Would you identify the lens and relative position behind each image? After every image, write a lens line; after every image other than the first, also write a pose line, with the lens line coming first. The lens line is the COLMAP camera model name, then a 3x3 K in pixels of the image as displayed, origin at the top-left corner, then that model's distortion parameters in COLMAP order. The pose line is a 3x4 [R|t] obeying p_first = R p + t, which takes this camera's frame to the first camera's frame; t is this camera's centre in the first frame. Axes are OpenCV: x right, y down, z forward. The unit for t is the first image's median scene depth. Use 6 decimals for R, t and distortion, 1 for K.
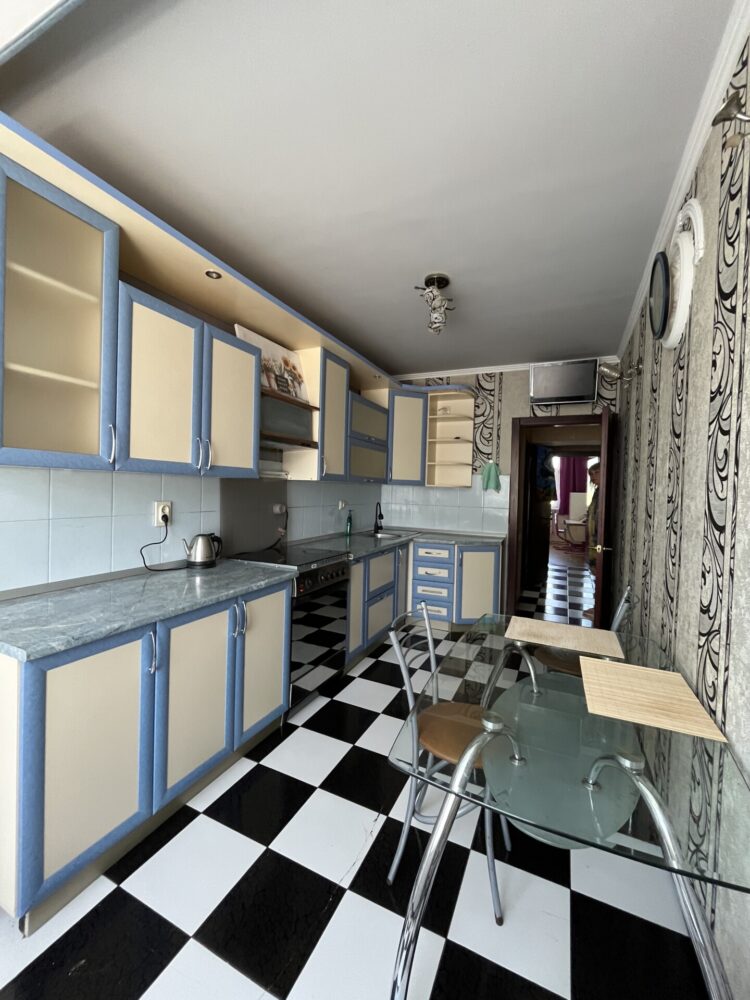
lens RADIAL K [[405.6, 0, 370.0], [0, 405.6, 498.8], [0, 0, 1]] dist [-0.005814, 0.000889]
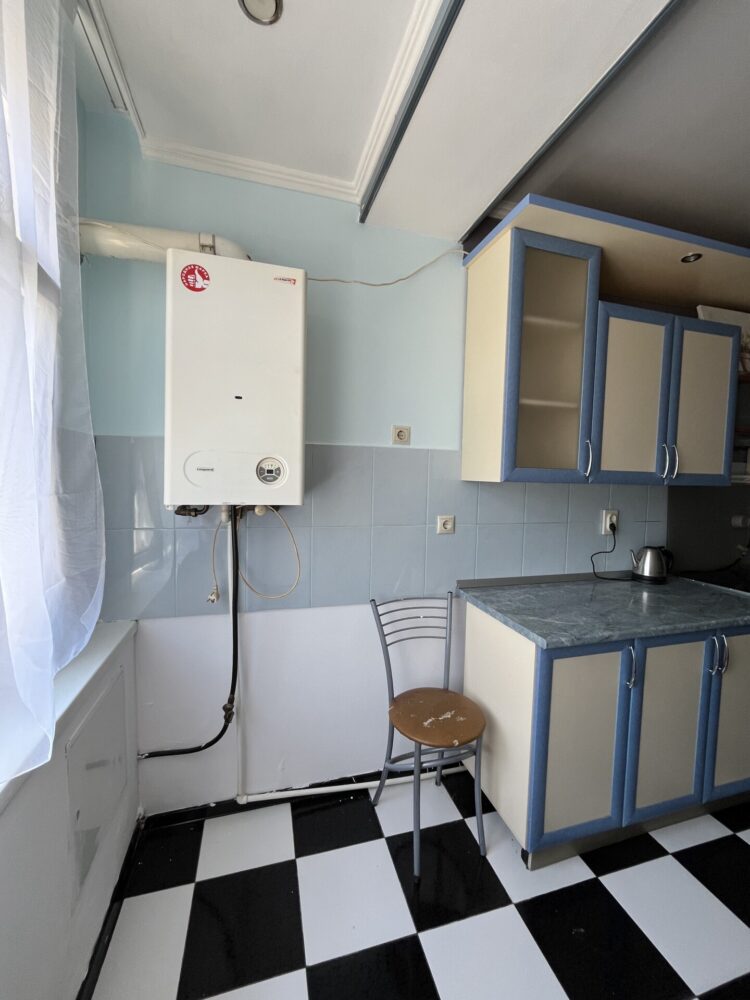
lens RADIAL K [[405.6, 0, 371.0], [0, 405.6, 498.3], [0, 0, 1]] dist [-0.005814, 0.000889]
pose [[0.660545, 0.031461, -0.750127, -0.160158], [-0.022706, 0.999502, 0.021926, -0.030881], [0.750443, 0.002549, 0.660931, -0.098168]]
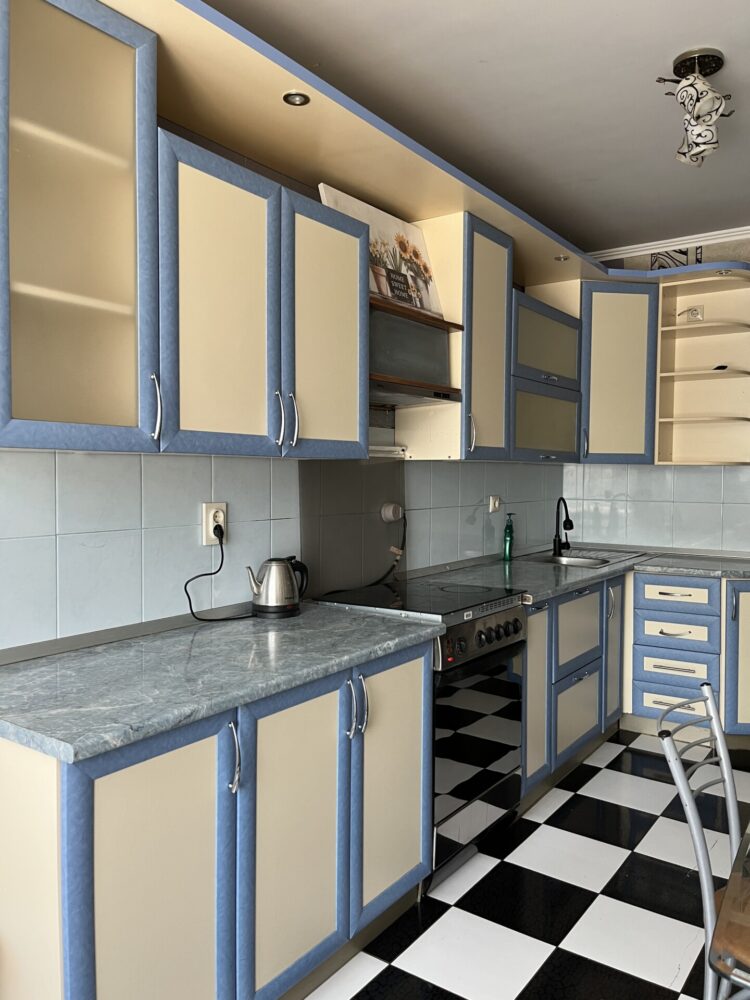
lens RADIAL K [[761.4, 0, 377.4], [0, 761.4, 505.7], [0, 0, 1]] dist [0.048097, -0.055963]
pose [[0.984945, -0.014486, -0.172261, -0.093072], [0.017613, 0.999706, 0.016637, -0.002908], [0.171969, -0.019421, 0.984911, -0.043059]]
